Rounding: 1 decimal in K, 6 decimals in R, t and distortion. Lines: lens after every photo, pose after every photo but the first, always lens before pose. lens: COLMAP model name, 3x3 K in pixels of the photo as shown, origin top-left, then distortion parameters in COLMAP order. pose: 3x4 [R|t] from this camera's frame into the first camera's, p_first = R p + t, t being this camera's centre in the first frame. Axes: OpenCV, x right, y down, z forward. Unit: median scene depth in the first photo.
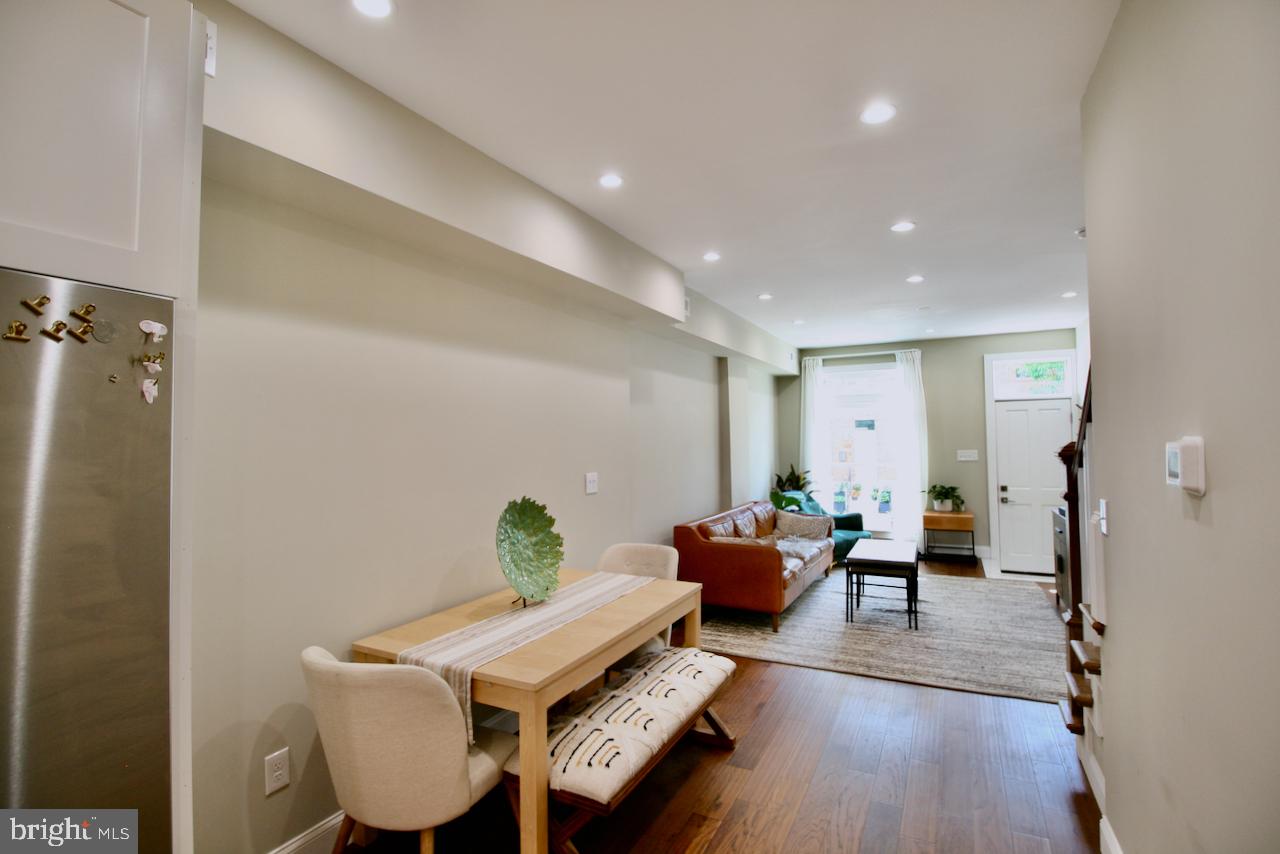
lens RADIAL K [[607.2, 0, 642.9], [0, 607.2, 421.7], [0, 0, 1]] dist [-0.000390, -0.014932]
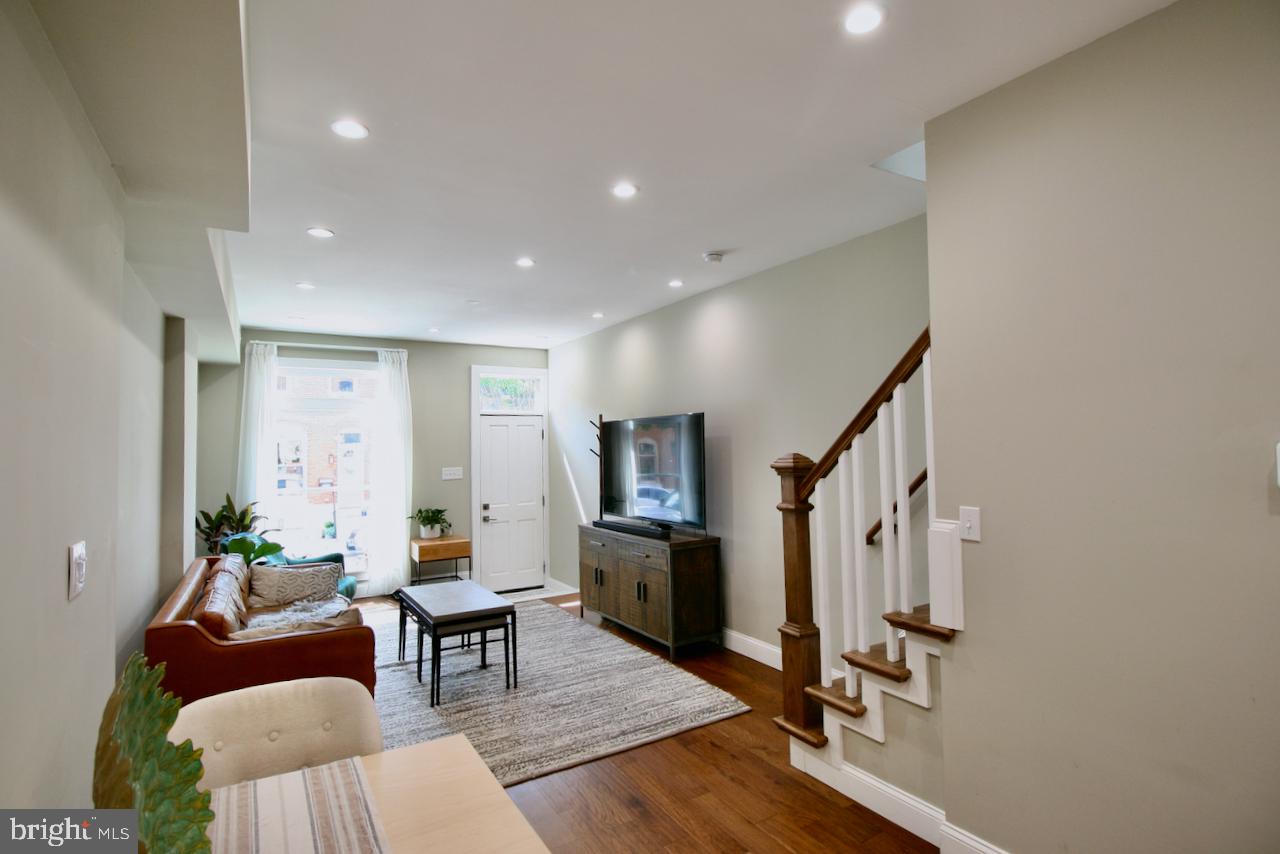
lens RADIAL K [[635.7, 0, 646.4], [0, 635.7, 415.5], [0, 0, 1]] dist [0.000245, 0.000000]
pose [[0.524870, 0.048055, 0.849825, -0.131514], [-0.015108, 0.998774, -0.047147, 0.010132], [-0.851049, 0.011907, 0.524952, 0.261929]]
